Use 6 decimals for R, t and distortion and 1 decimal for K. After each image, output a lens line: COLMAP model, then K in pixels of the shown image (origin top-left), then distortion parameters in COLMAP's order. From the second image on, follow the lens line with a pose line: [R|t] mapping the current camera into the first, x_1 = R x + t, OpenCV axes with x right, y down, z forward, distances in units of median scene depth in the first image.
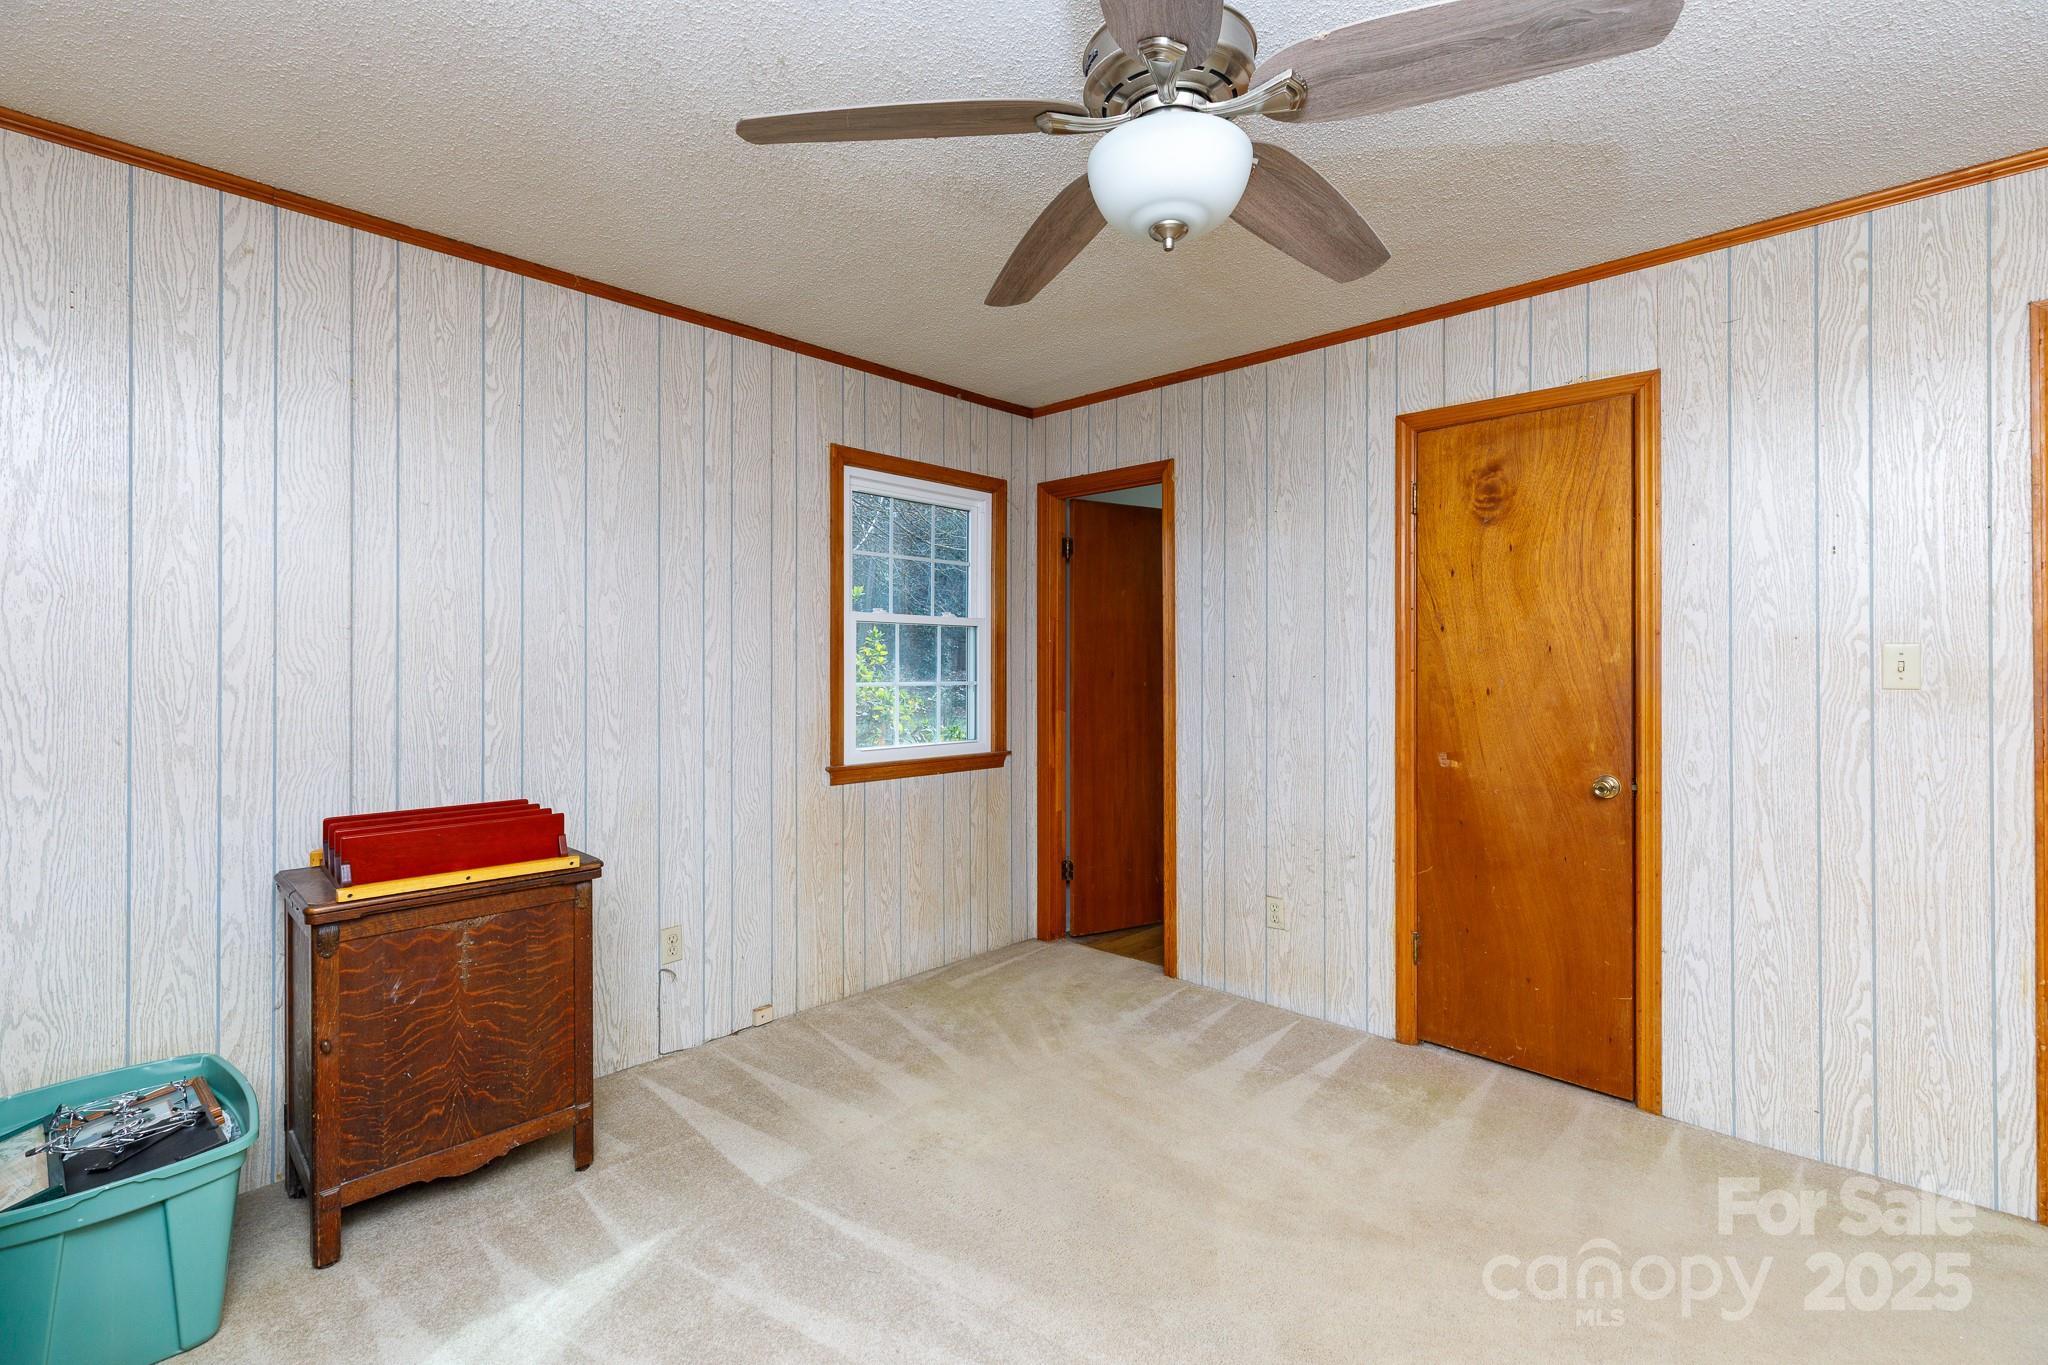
lens RADIAL K [[919.6, 0, 1017.8], [0, 919.6, 663.3], [0, 0, 1]] dist [0.005430, -0.000432]
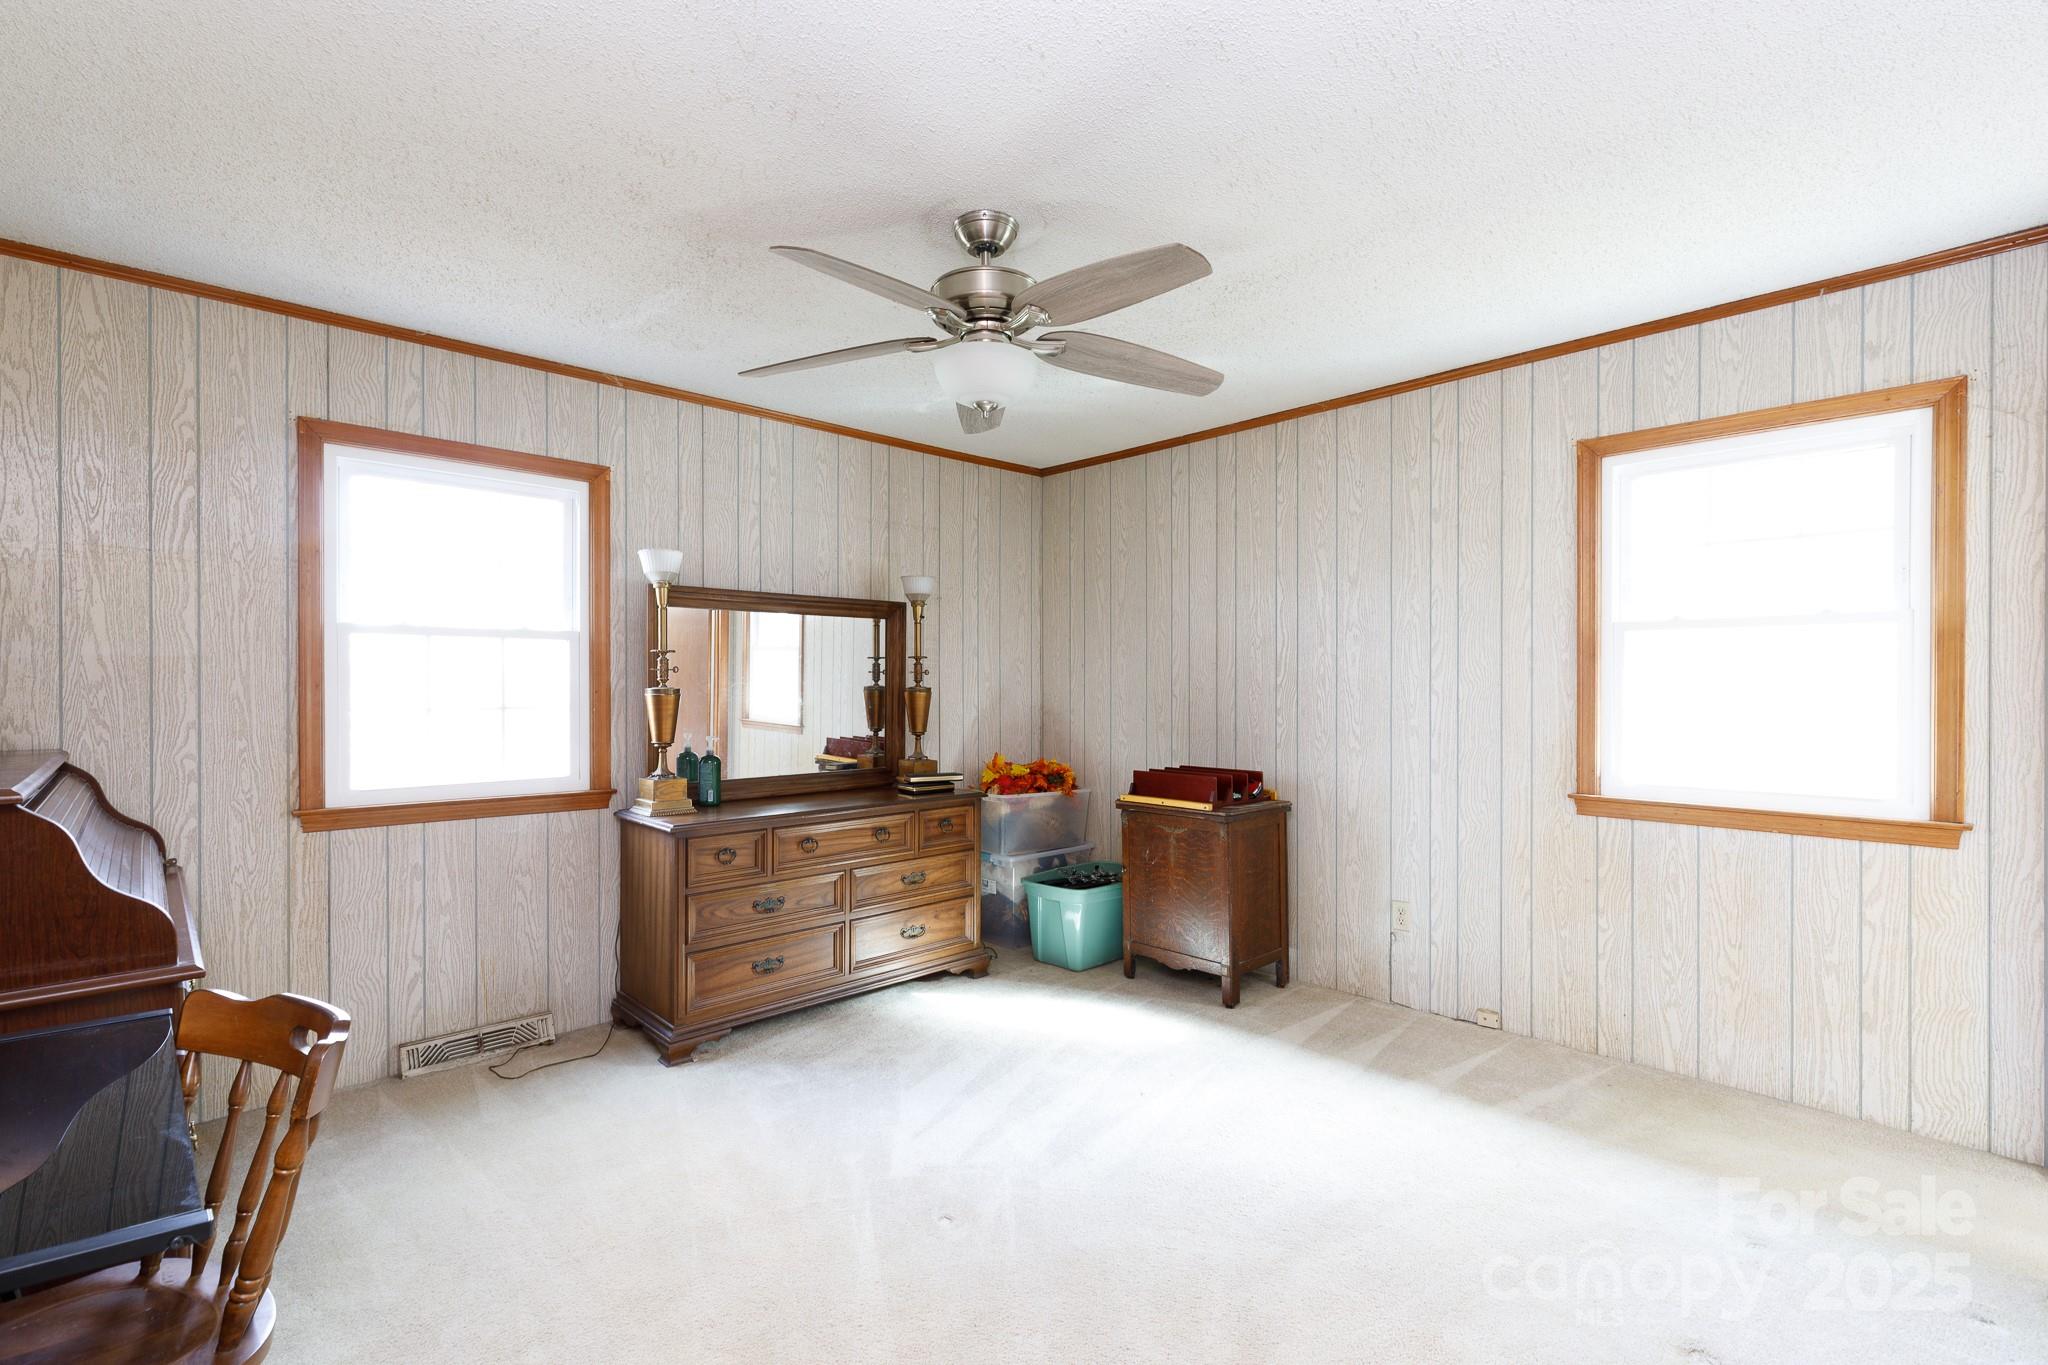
lens RADIAL K [[919.6, 0, 1022.5], [0, 919.6, 685.8], [0, 0, 1]] dist [0.005430, -0.000432]
pose [[-0.040324, 0.002724, -0.999183, 0.805536], [0.007245, 0.999971, 0.002434, -0.001619], [0.999160, -0.007141, -0.040343, 0.529845]]
